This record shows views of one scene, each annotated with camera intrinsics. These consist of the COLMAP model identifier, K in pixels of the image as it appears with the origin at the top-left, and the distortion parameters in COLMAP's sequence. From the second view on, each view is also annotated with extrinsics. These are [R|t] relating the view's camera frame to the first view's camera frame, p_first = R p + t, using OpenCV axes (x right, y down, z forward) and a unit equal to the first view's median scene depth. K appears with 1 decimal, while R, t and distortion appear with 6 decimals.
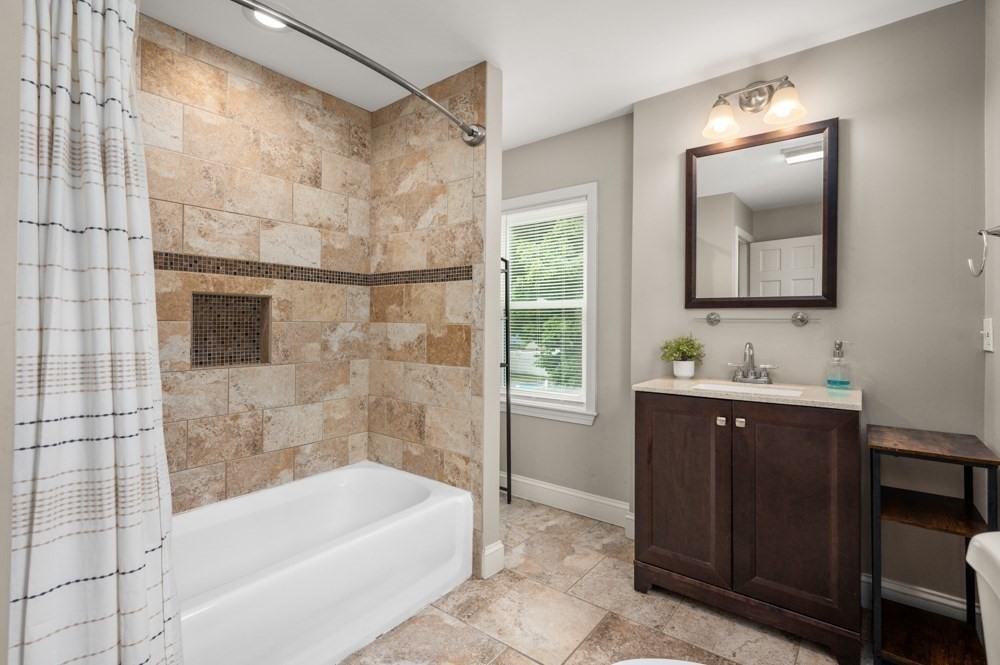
lens RADIAL K [[465.8, 0, 498.6], [0, 465.8, 304.7], [0, 0, 1]] dist [-0.002027, 0.000586]
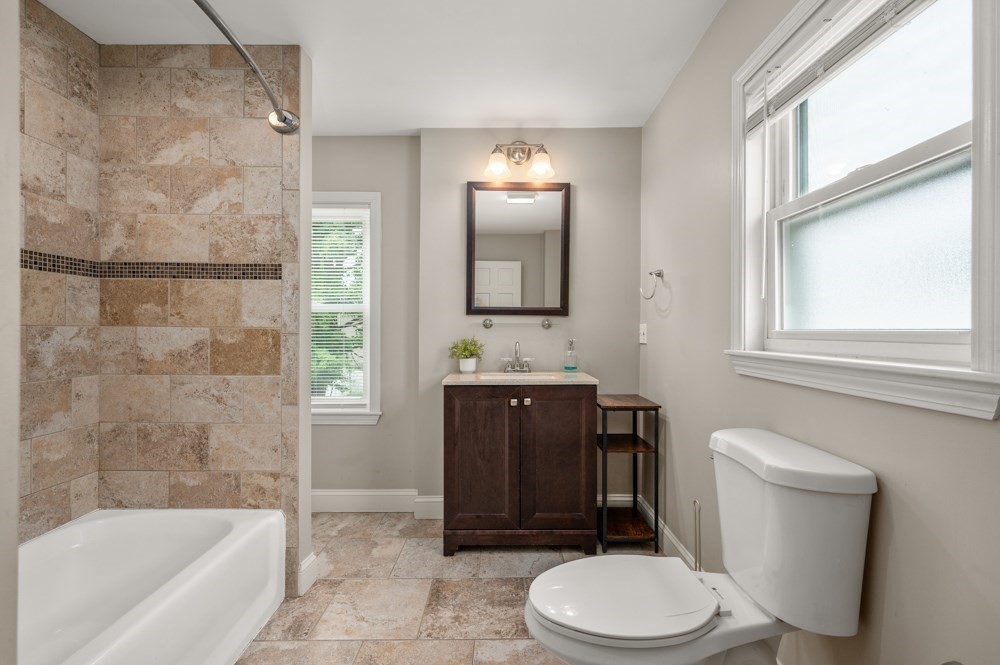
lens RADIAL K [[464.1, 0, 504.5], [0, 464.1, 314.6], [0, 0, 1]] dist [-0.004885, 0.000430]
pose [[0.775789, 0.016762, 0.630770, -0.280665], [-0.023872, 0.999711, 0.002795, 0.002146], [-0.630541, -0.017227, 0.775965, 0.013201]]
